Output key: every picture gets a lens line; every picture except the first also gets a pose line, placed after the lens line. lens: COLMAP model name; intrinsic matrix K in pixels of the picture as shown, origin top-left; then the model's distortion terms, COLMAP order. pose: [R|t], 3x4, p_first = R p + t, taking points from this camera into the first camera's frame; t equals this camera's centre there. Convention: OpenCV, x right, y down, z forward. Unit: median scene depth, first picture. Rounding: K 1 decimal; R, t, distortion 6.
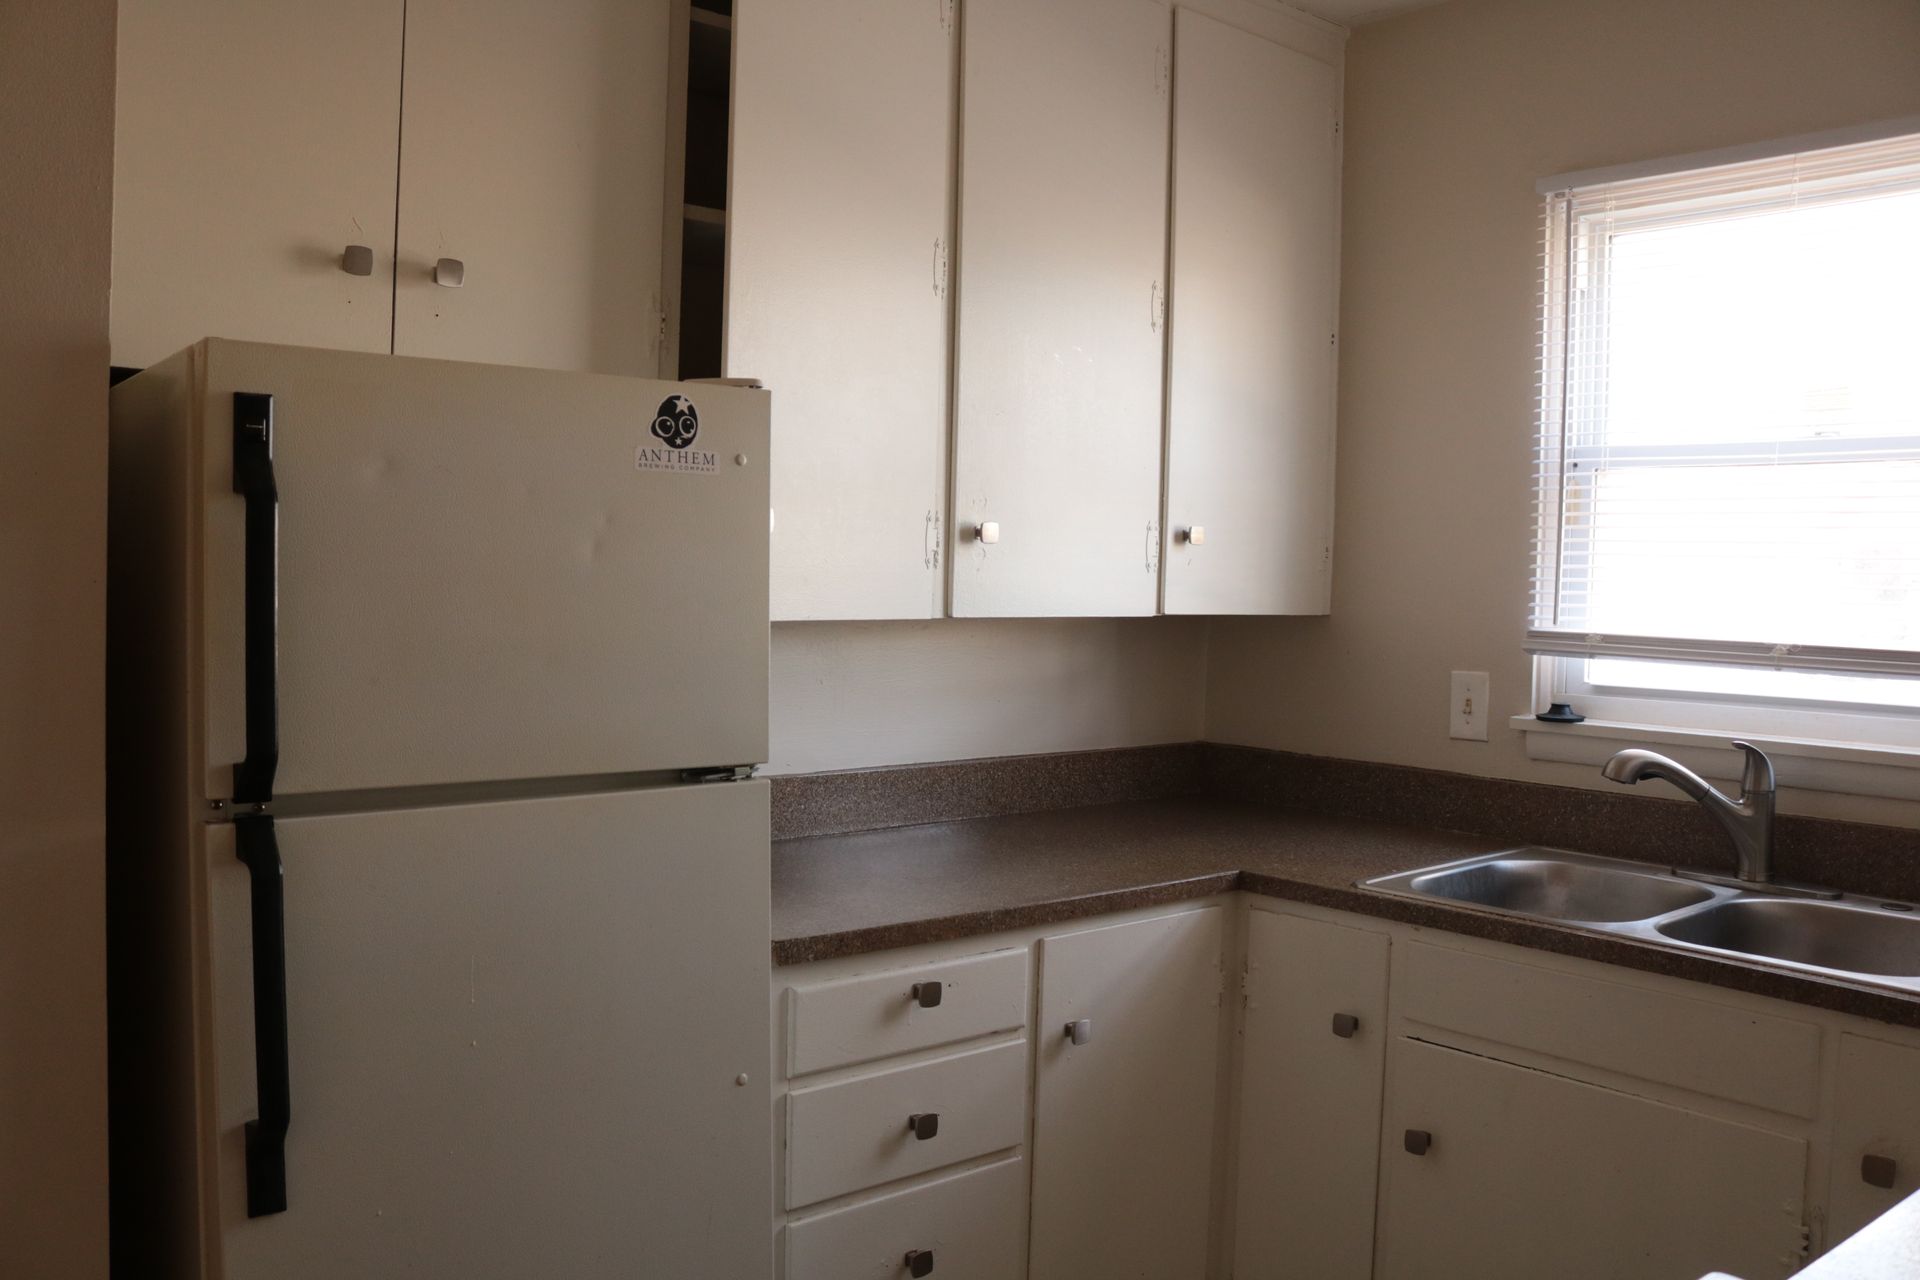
lens RADIAL K [[1588.2, 0, 951.8], [0, 1588.2, 641.6], [0, 0, 1]] dist [-0.139947, 0.097964]
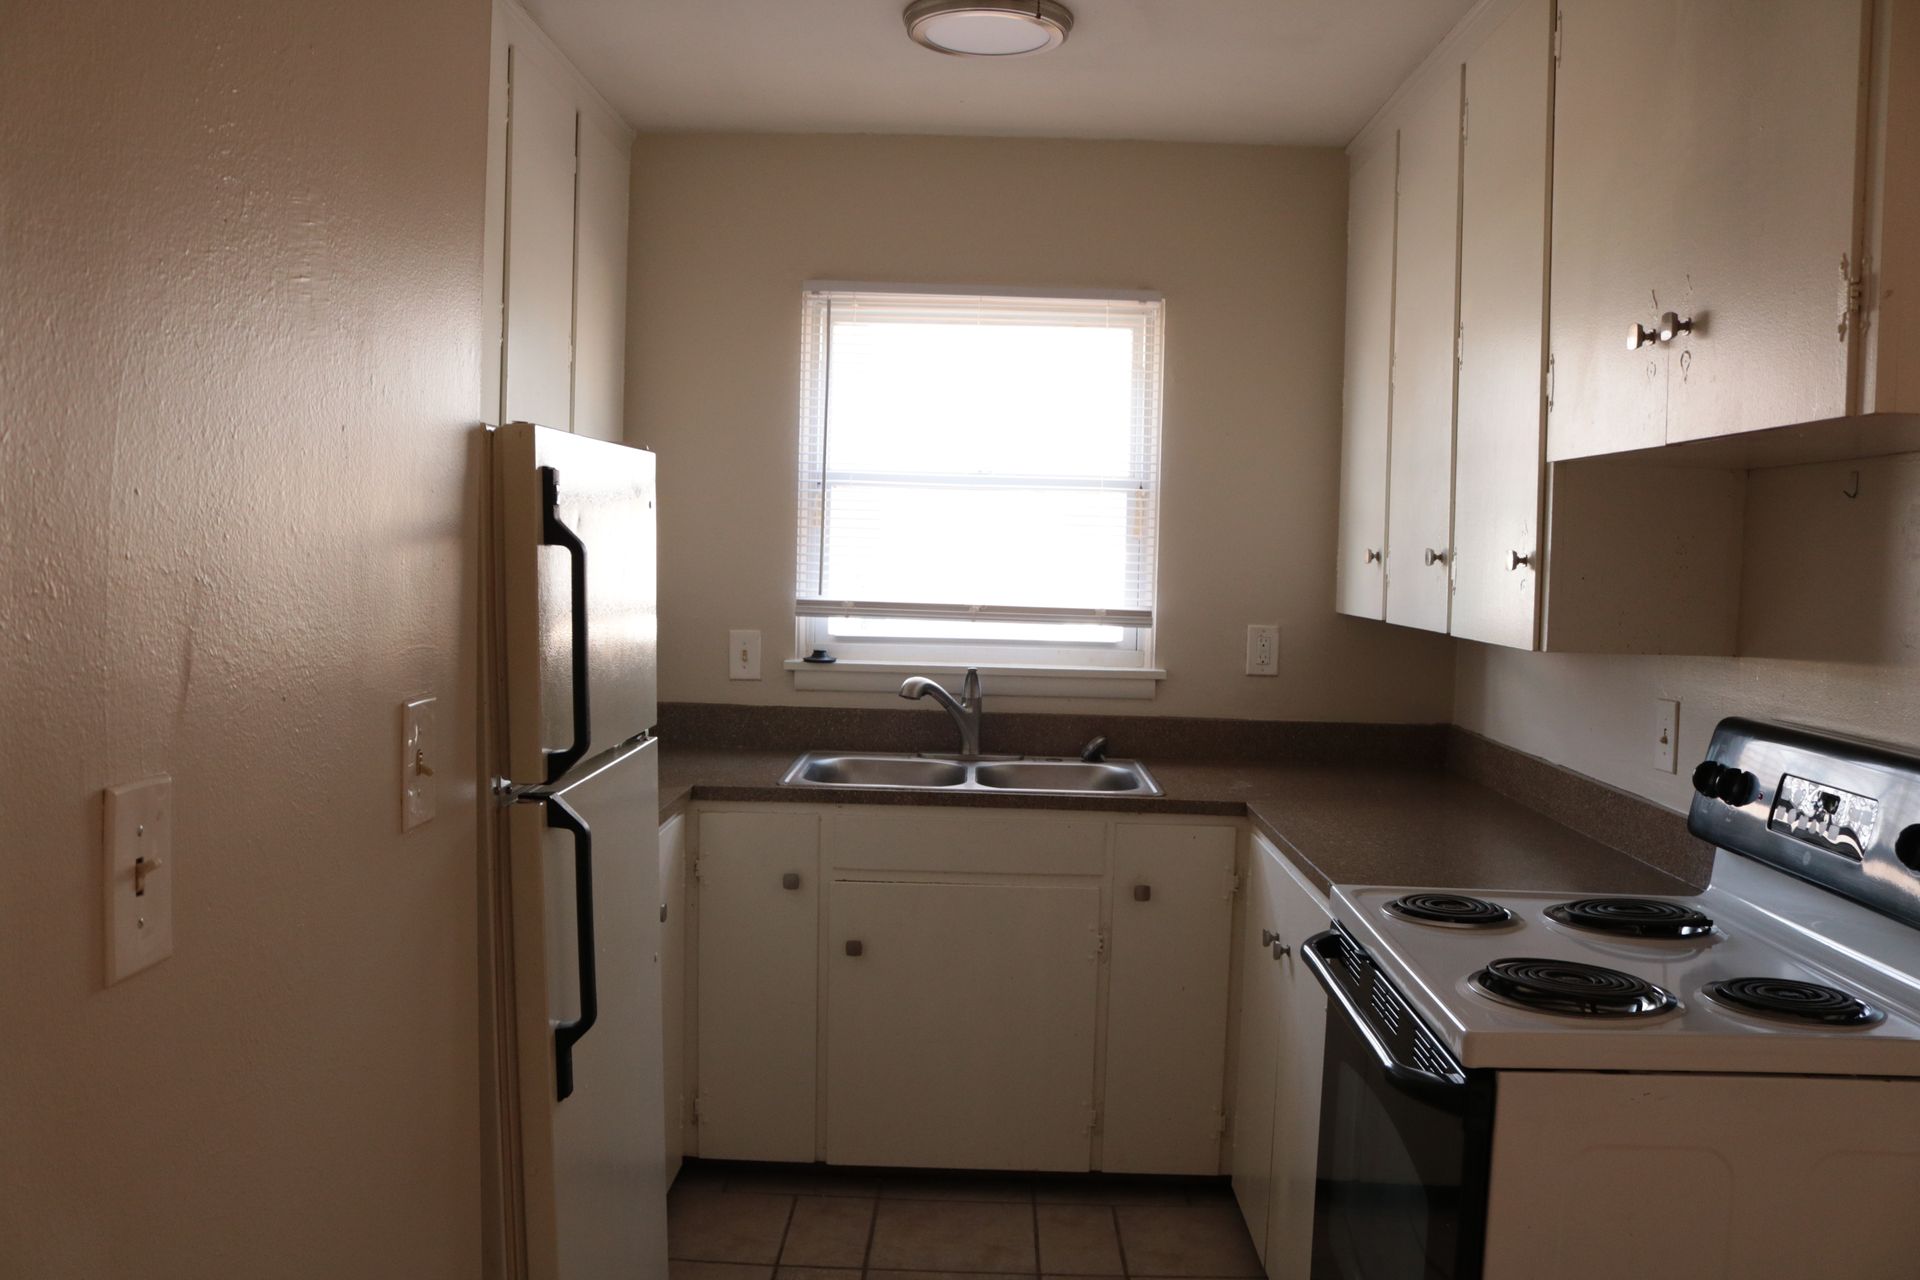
lens RADIAL K [[1588.2, 0, 944.7], [0, 1588.2, 641.6], [0, 0, 1]] dist [-0.139947, 0.097964]
pose [[0.664990, -0.049765, 0.745192, -0.685195], [0.023208, 0.998673, 0.045983, -0.035639], [-0.746491, -0.013284, 0.665263, -0.064898]]
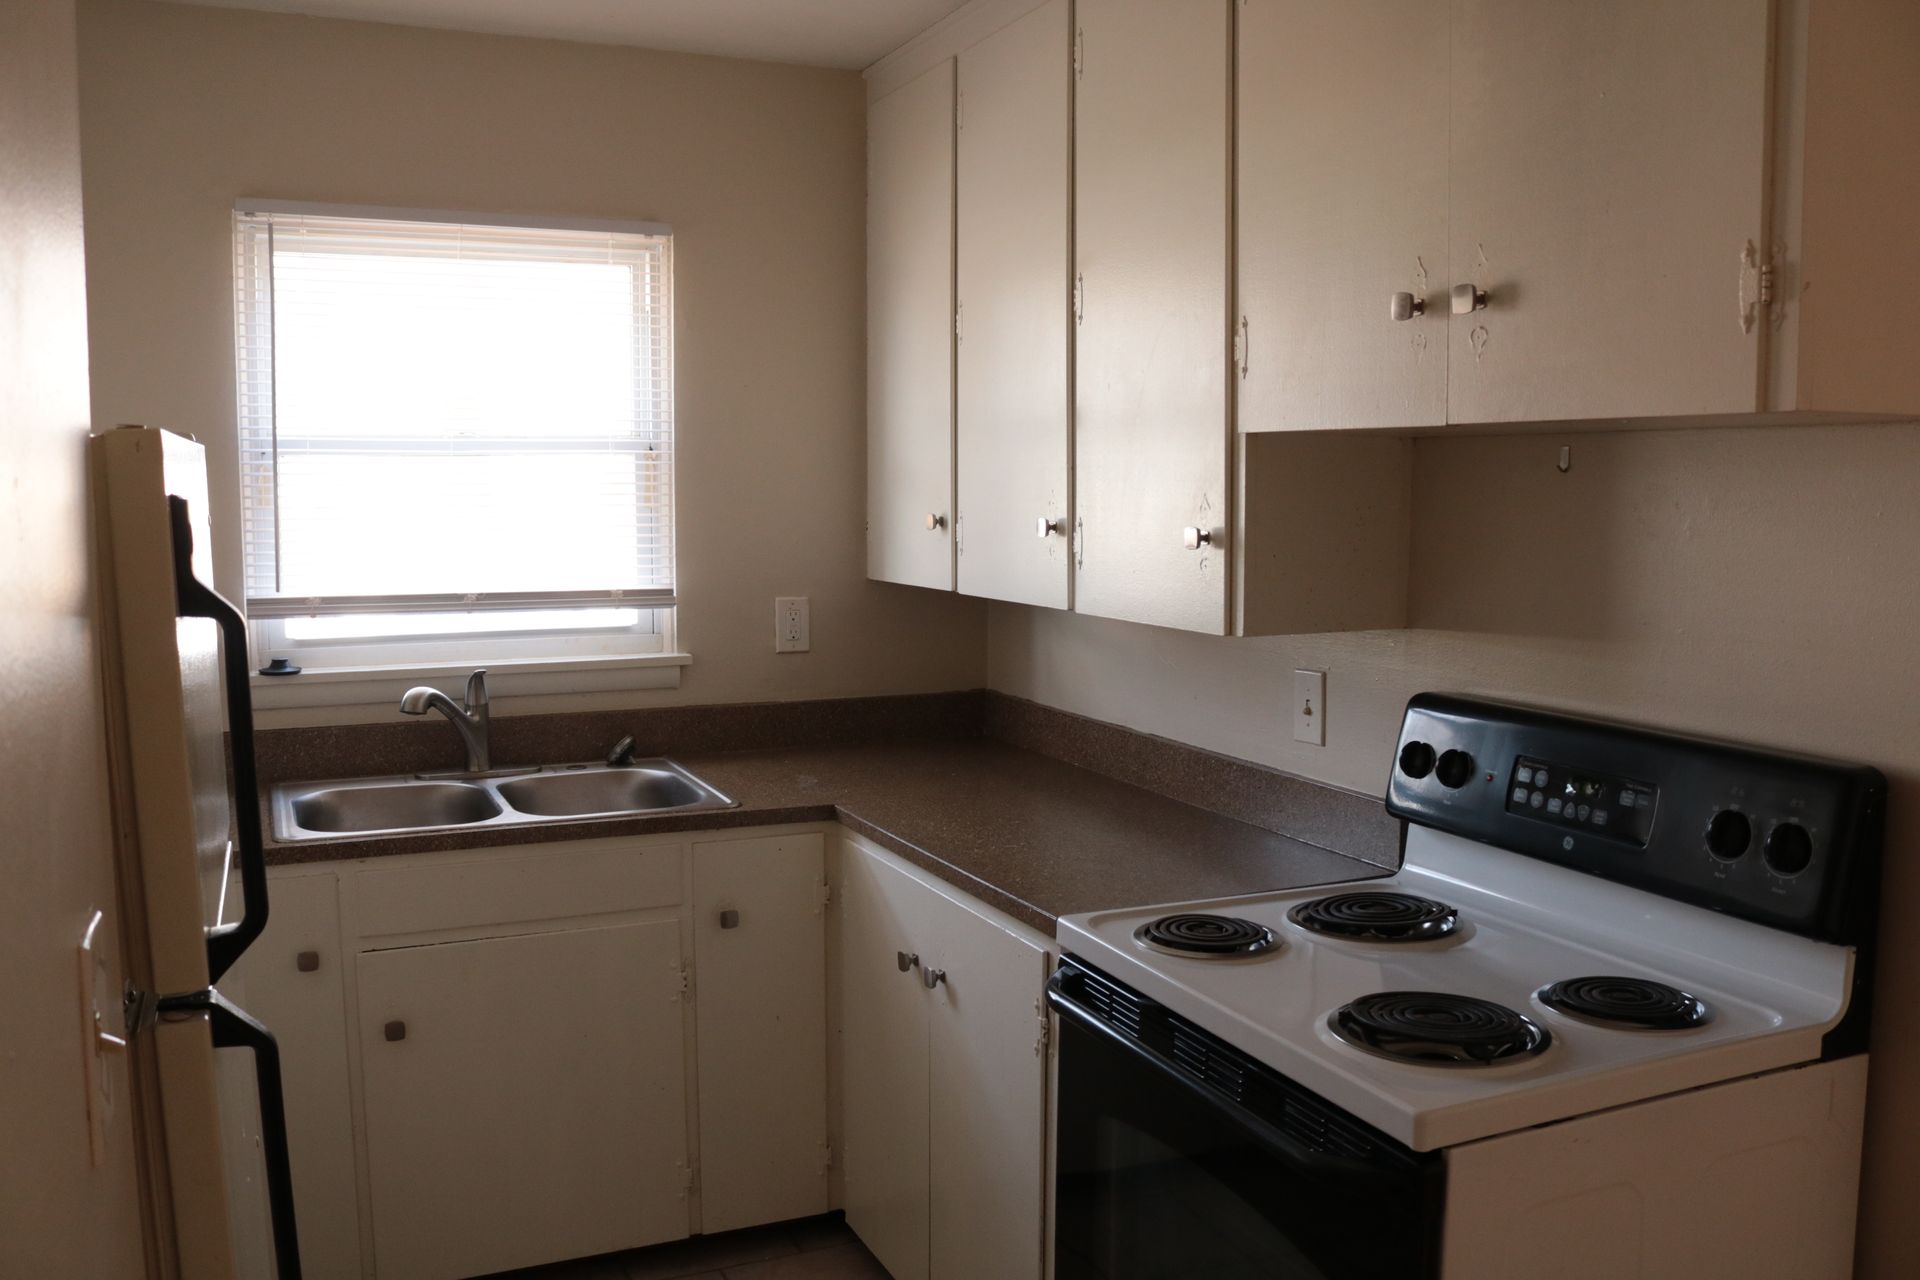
lens RADIAL K [[1588.2, 0, 957.3], [0, 1588.2, 642.6], [0, 0, 1]] dist [-0.139947, 0.097964]
pose [[0.271047, -0.118373, 0.955260, -0.636429], [0.048778, 0.992824, 0.109188, -0.081933], [-0.961329, 0.017000, 0.274876, 0.213693]]
